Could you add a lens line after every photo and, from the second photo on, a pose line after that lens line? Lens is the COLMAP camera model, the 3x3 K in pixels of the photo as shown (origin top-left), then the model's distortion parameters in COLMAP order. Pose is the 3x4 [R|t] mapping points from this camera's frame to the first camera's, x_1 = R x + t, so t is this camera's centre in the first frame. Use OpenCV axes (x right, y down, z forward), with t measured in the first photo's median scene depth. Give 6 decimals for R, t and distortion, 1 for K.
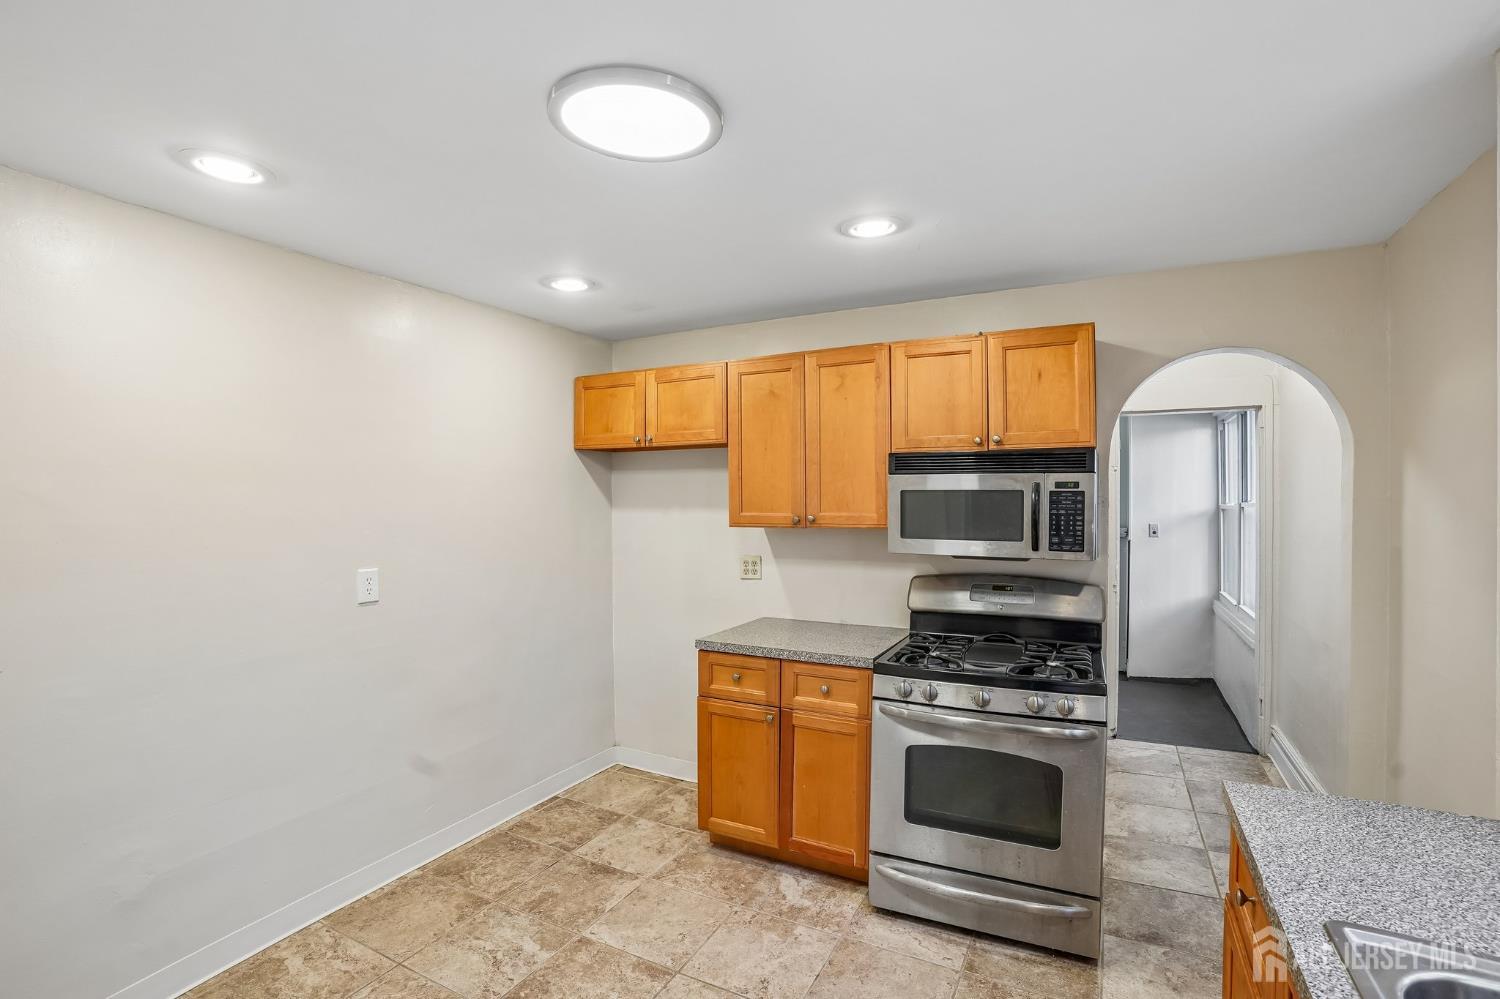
lens RADIAL K [[697.1, 0, 750.0], [0, 697.1, 499.5], [0, 0, 1]] dist [-0.091909, 0.038593]
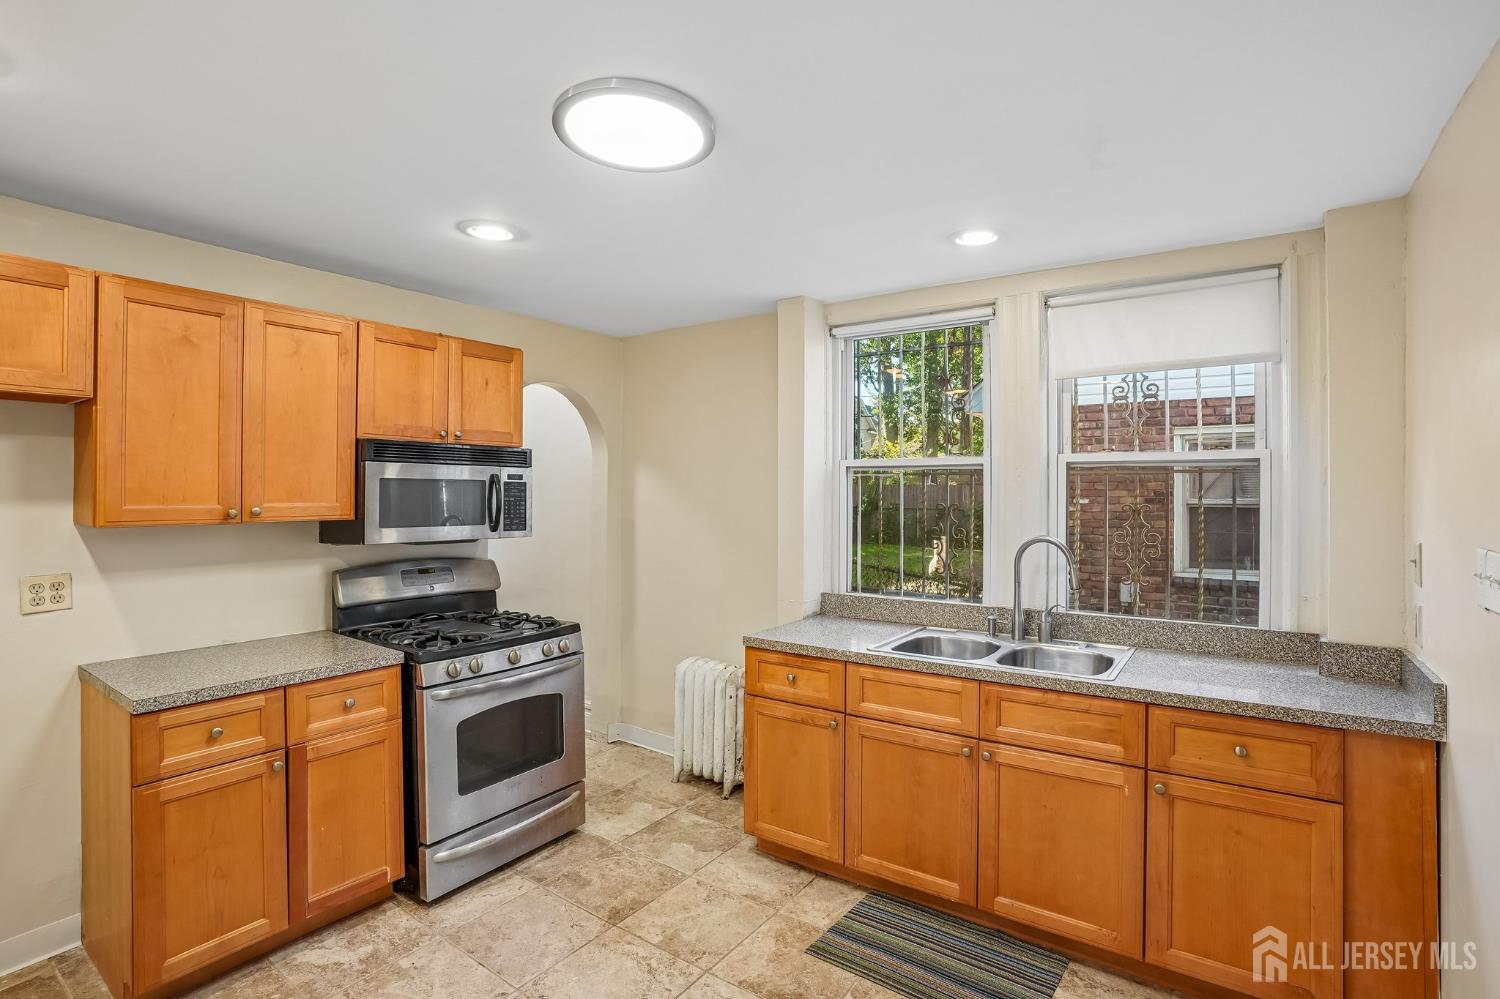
lens RADIAL K [[704.5, 0, 748.2], [0, 704.5, 491.0], [0, 0, 1]] dist [-0.085701, 0.034836]
pose [[0.138798, 0.004308, 0.990311, -0.659942], [-0.000272, 0.999991, -0.004312, 0.008645], [-0.990321, 0.000329, 0.138798, 0.366030]]
